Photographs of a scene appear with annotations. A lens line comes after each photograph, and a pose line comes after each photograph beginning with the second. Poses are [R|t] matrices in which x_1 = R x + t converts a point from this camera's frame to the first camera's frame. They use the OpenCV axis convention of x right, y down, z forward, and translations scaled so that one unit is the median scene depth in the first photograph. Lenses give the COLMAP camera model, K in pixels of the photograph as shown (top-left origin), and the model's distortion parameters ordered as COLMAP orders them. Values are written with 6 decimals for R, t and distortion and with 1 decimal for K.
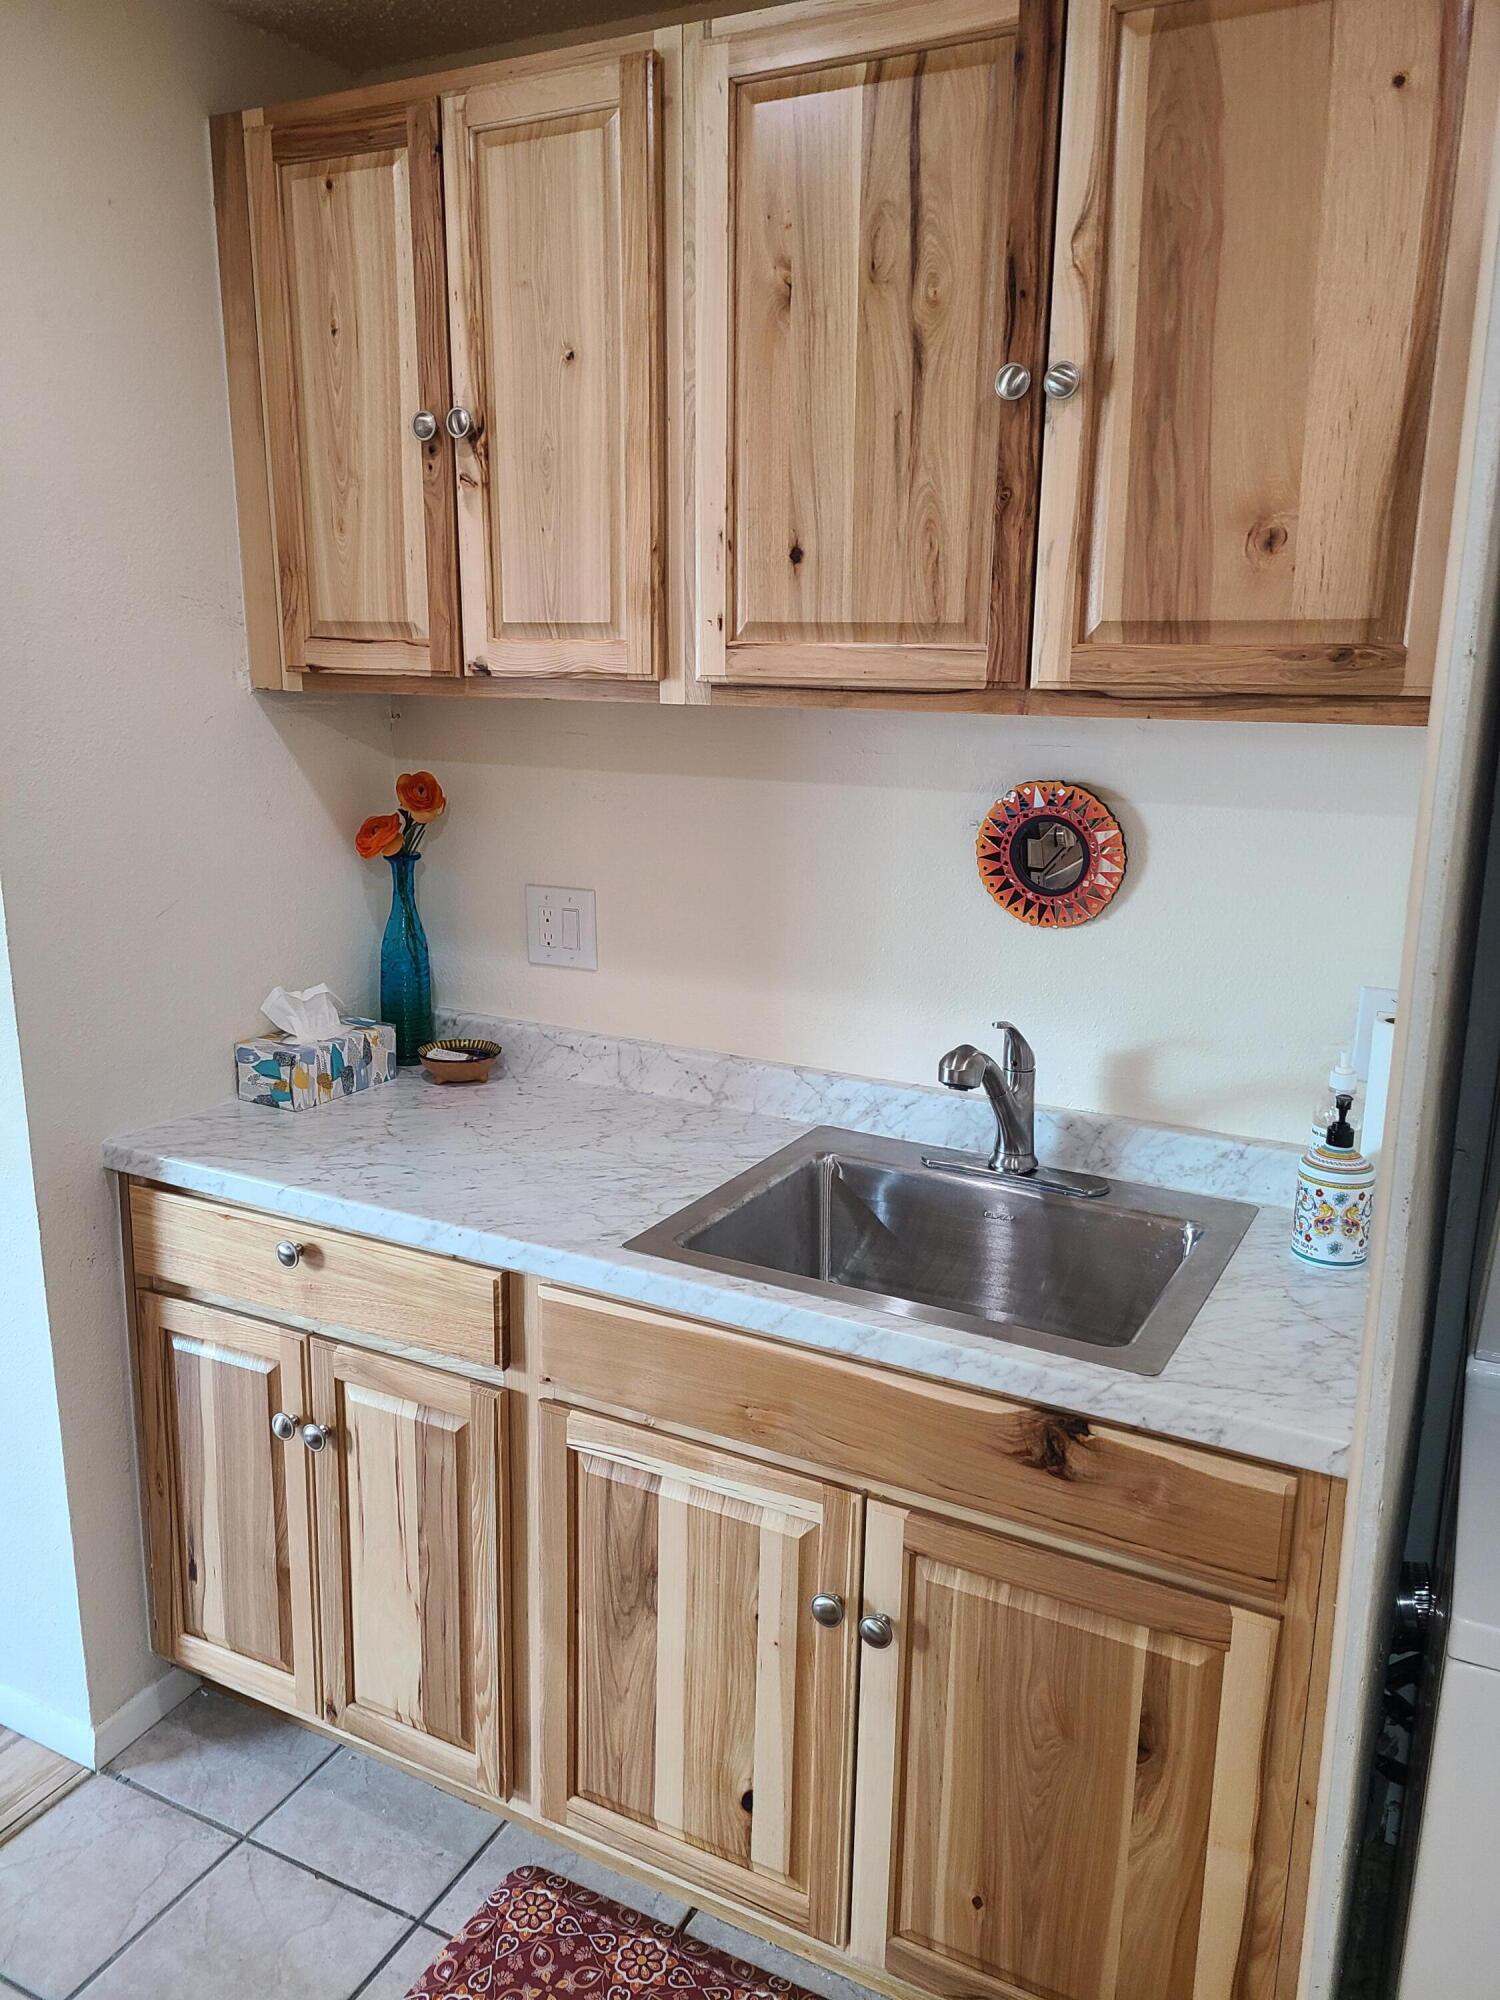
lens RADIAL K [[1497.4, 0, 743.2], [0, 1497.4, 992.9], [0, 0, 1]] dist [0.060995, -0.048940]
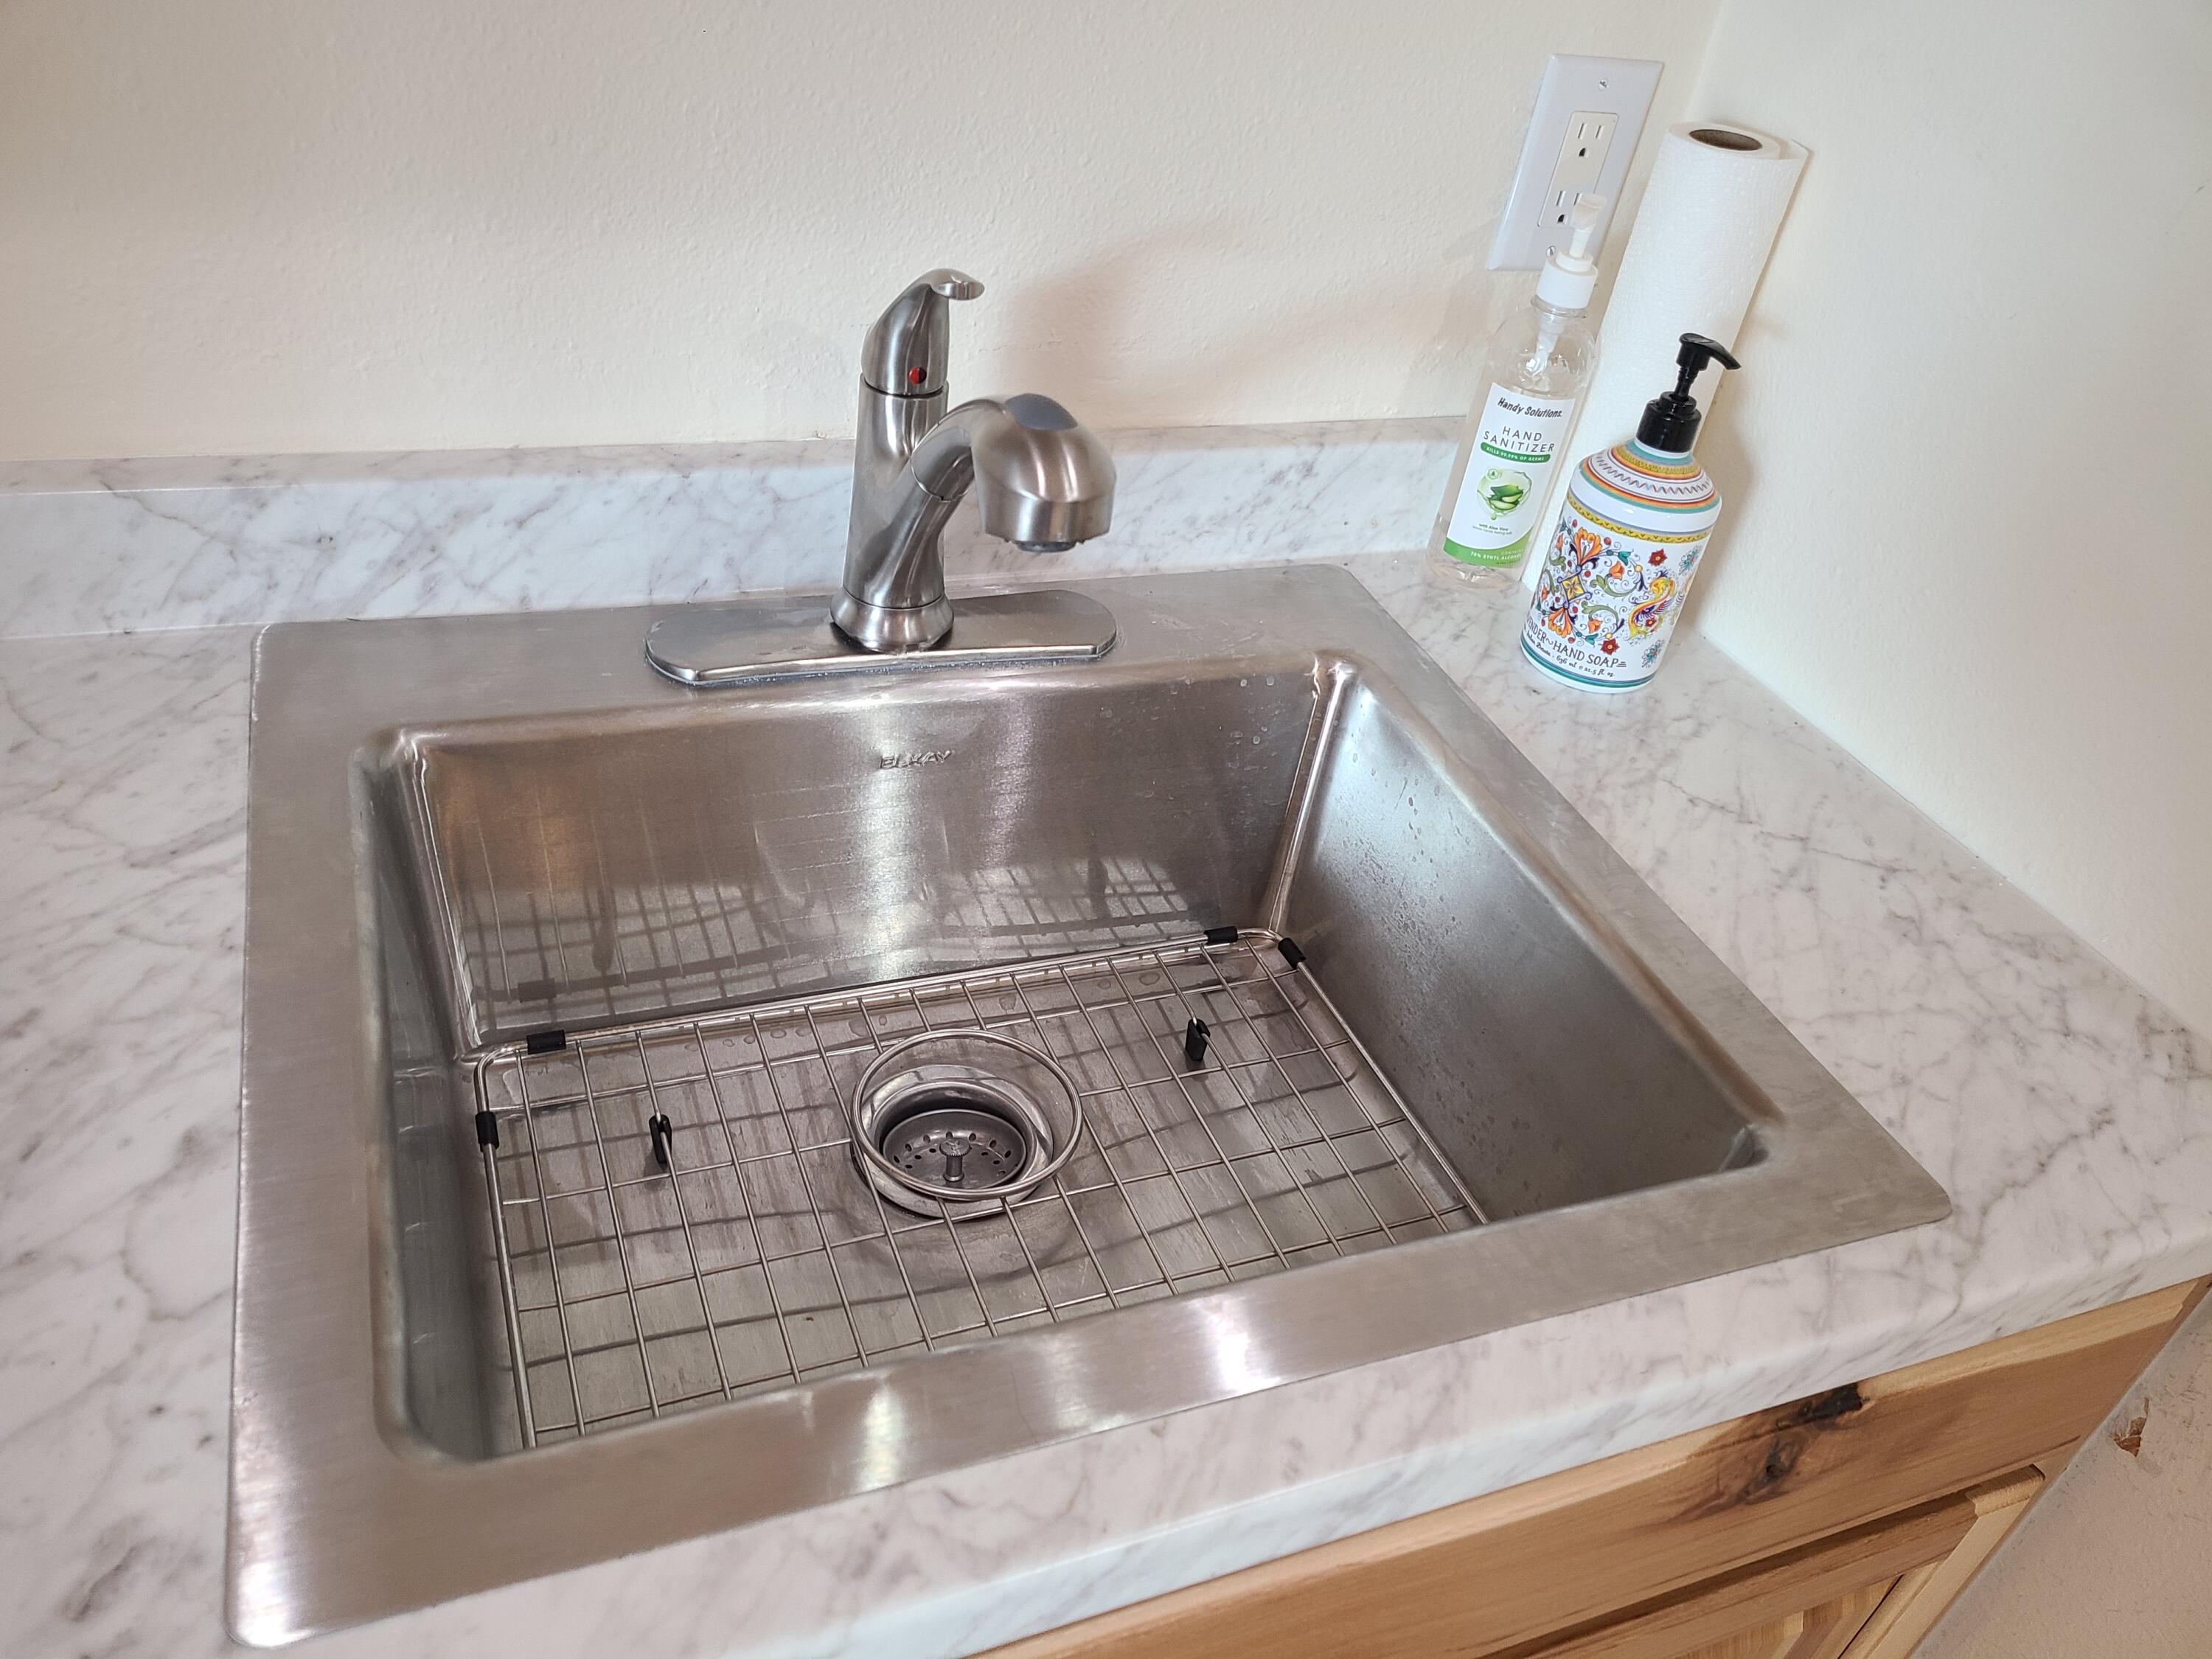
lens RADIAL K [[1705.1, 0, 1106.0], [0, 1705.1, 829.5], [0, 0, 1]] dist [0.023881, -0.011893]
pose [[0.650234, -0.390216, 0.651865, -0.115606], [0.050659, 0.878377, 0.475277, -0.056630], [-0.758043, -0.276018, 0.590918, 0.758836]]
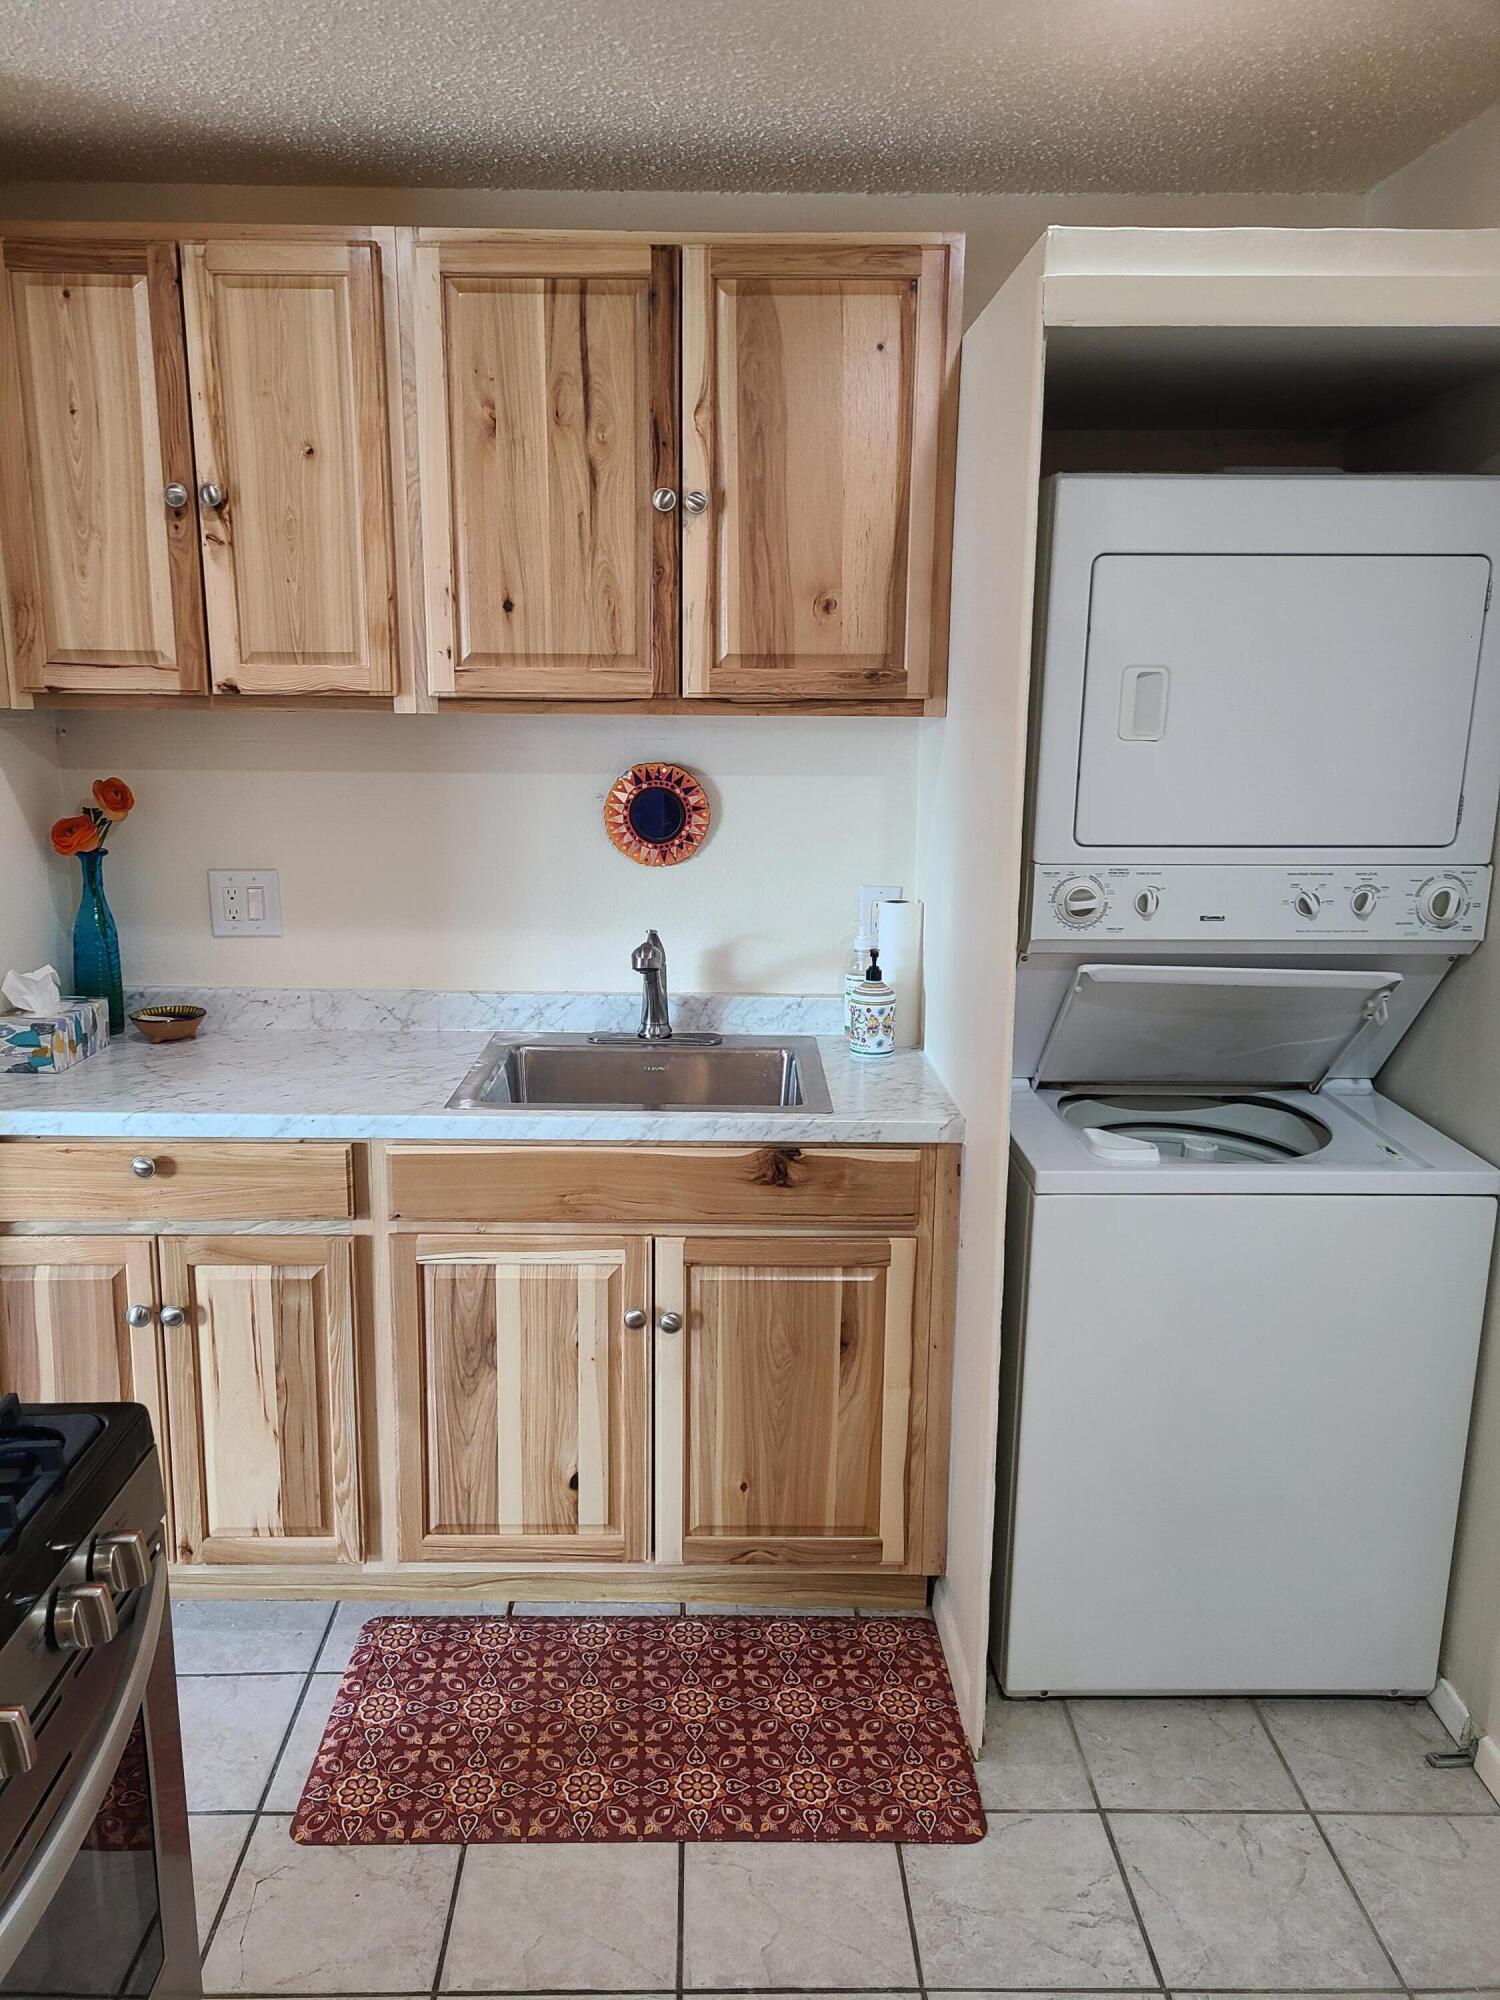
lens RADIAL K [[1493.1, 0, 720.8], [0, 1493.1, 986.7], [0, 0, 1]] dist [0.060214, -0.047314]
pose [[0.881301, -0.101338, 0.461561, -0.467936], [0.110620, 0.993838, 0.006986, 0.076162], [-0.459425, 0.044901, 0.887081, -0.322793]]
